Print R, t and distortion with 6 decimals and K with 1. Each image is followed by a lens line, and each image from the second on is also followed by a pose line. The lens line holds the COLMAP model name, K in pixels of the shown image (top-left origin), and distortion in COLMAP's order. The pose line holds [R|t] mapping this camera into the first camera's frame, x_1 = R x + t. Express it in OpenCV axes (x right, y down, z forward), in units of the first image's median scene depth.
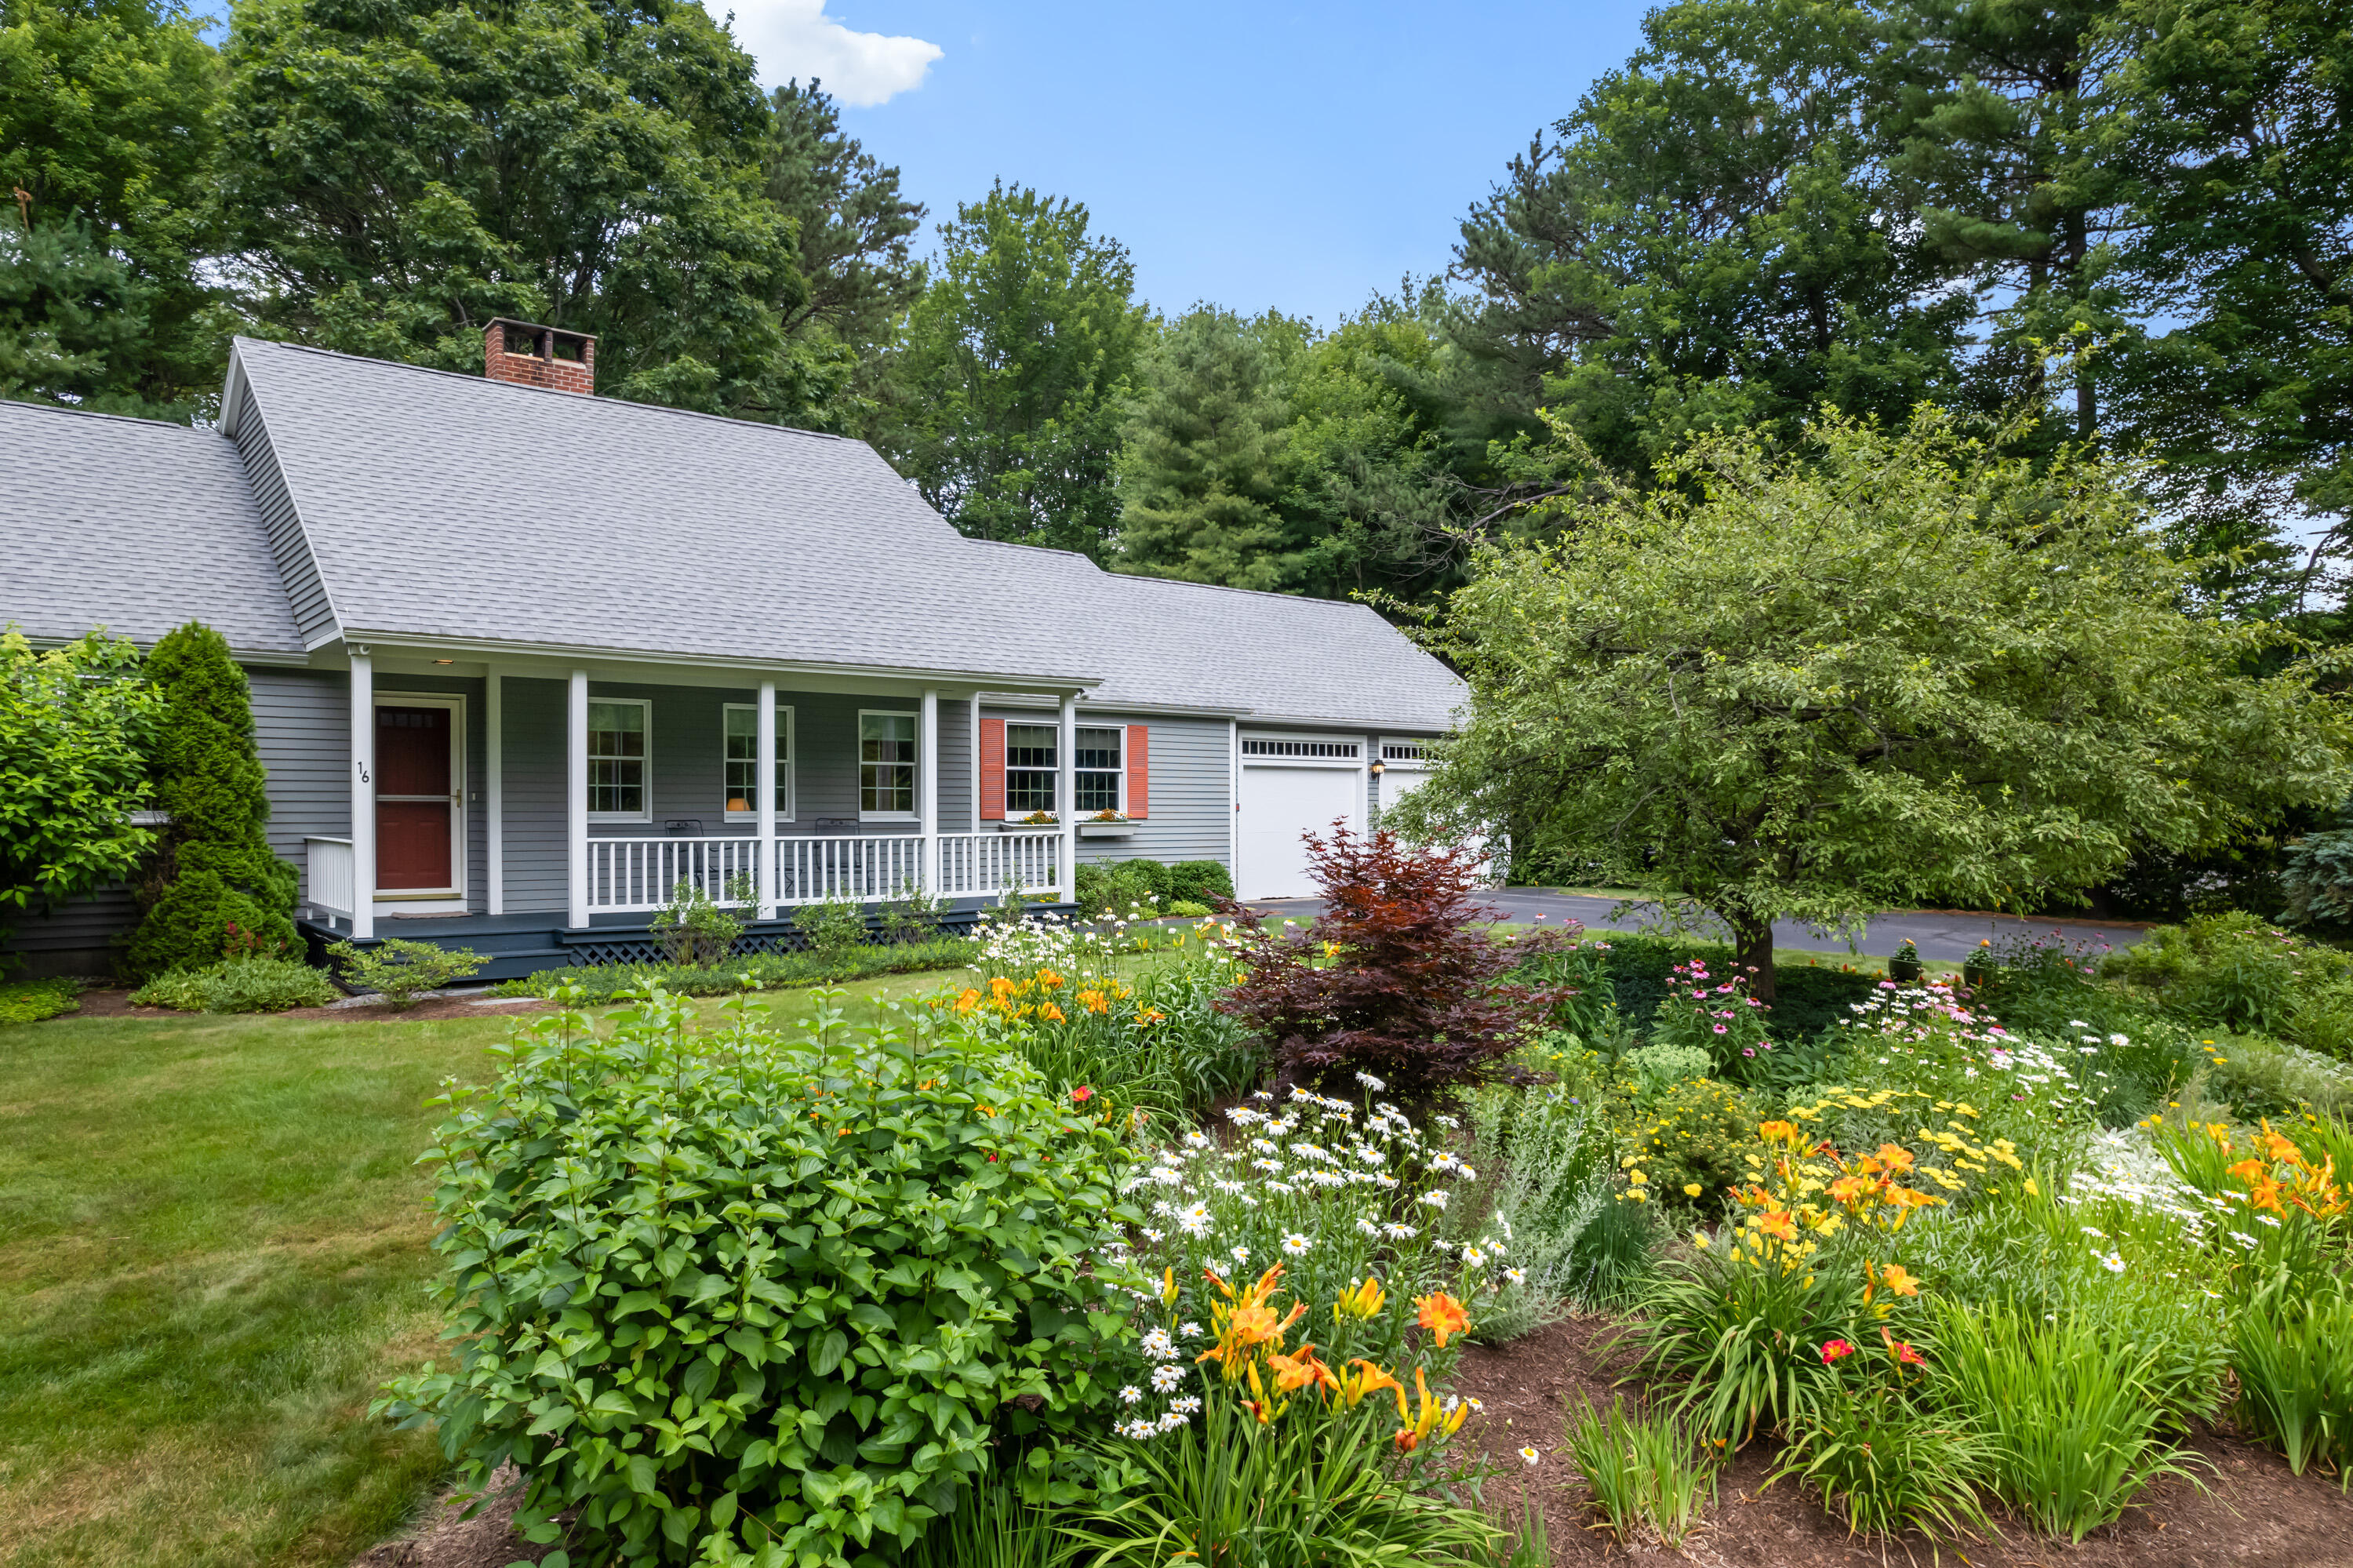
lens RADIAL K [[1545.1, 0, 1170.4], [0, 1545.1, 817.7], [0, 0, 1]] dist [-0.021388, 0.043407]
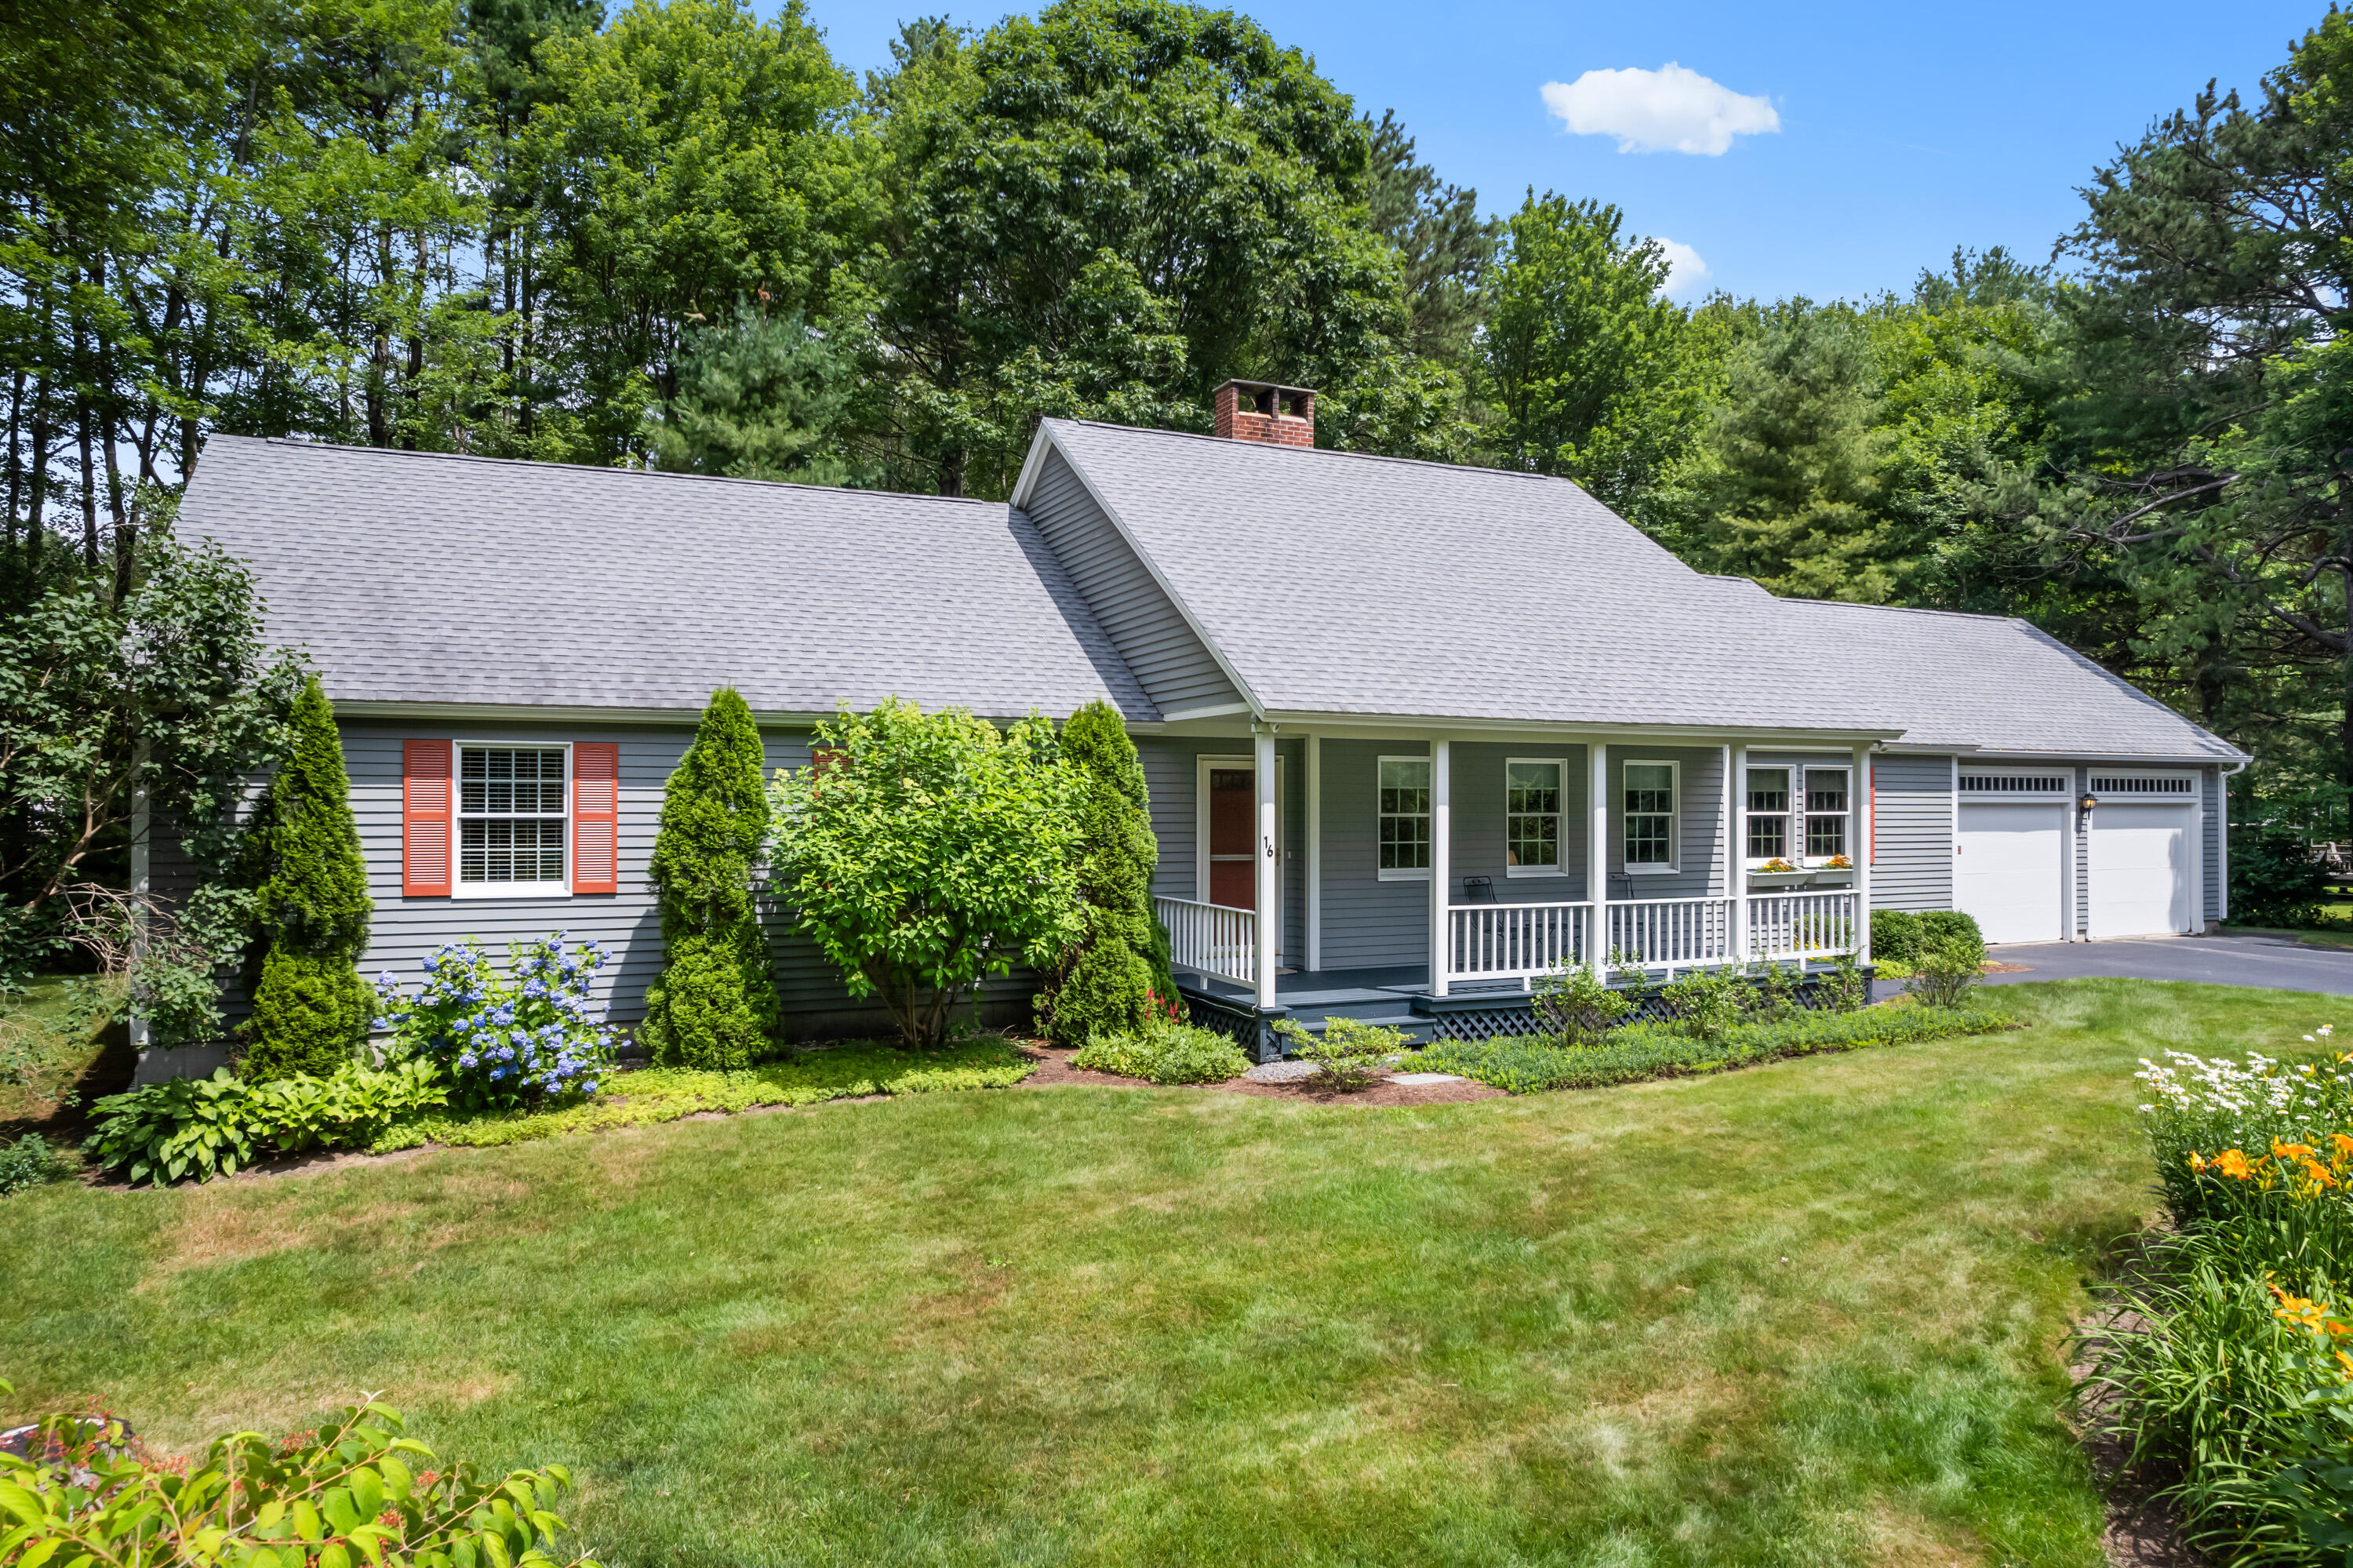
lens RADIAL K [[1522.7, 0, 1176.5], [0, 1522.7, 784.0], [0, 0, 1]] dist [-0.048729, 0.072855]
pose [[0.971892, 0.002174, -0.235416, -0.171075], [-0.004508, 0.999946, -0.009375, -0.030467], [0.235382, 0.010173, 0.971850, -0.002228]]
